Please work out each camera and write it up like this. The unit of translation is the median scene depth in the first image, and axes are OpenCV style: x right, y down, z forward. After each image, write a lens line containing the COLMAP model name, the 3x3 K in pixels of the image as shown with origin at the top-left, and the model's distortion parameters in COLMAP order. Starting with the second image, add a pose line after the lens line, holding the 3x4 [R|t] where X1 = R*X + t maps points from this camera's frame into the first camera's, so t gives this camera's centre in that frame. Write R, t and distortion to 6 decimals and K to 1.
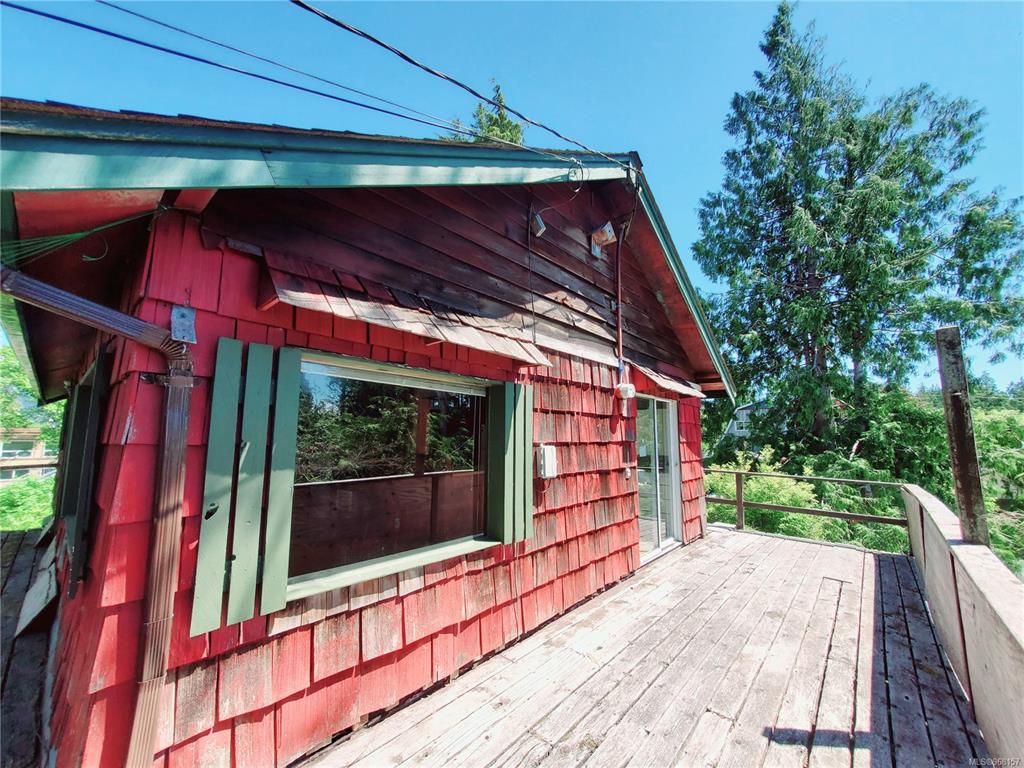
lens RADIAL K [[400.4, 0, 509.1], [0, 400.4, 394.8], [0, 0, 1]] dist [0.006676, 0.000793]
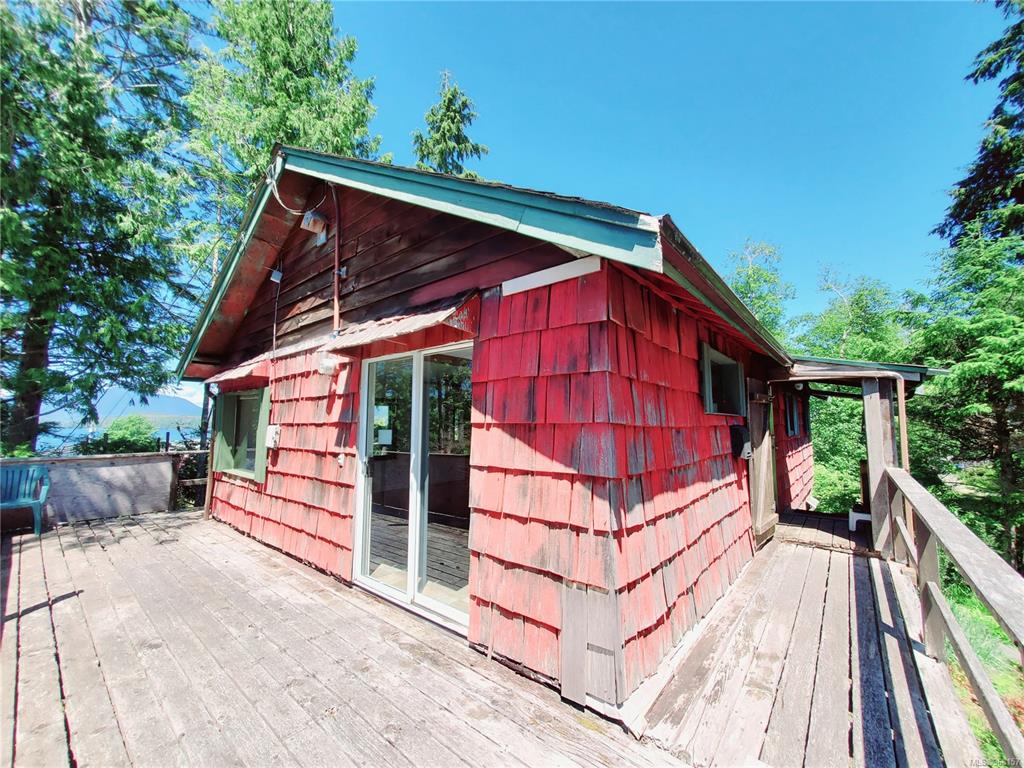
lens RADIAL K [[400.4, 0, 510.9], [0, 400.4, 385.5], [0, 0, 1]] dist [0.006676, 0.000793]
pose [[0.035431, -0.096388, -0.994713, 1.493365], [0.112780, 0.989365, -0.091853, 0.201097], [0.992988, -0.108929, 0.045925, 1.696451]]
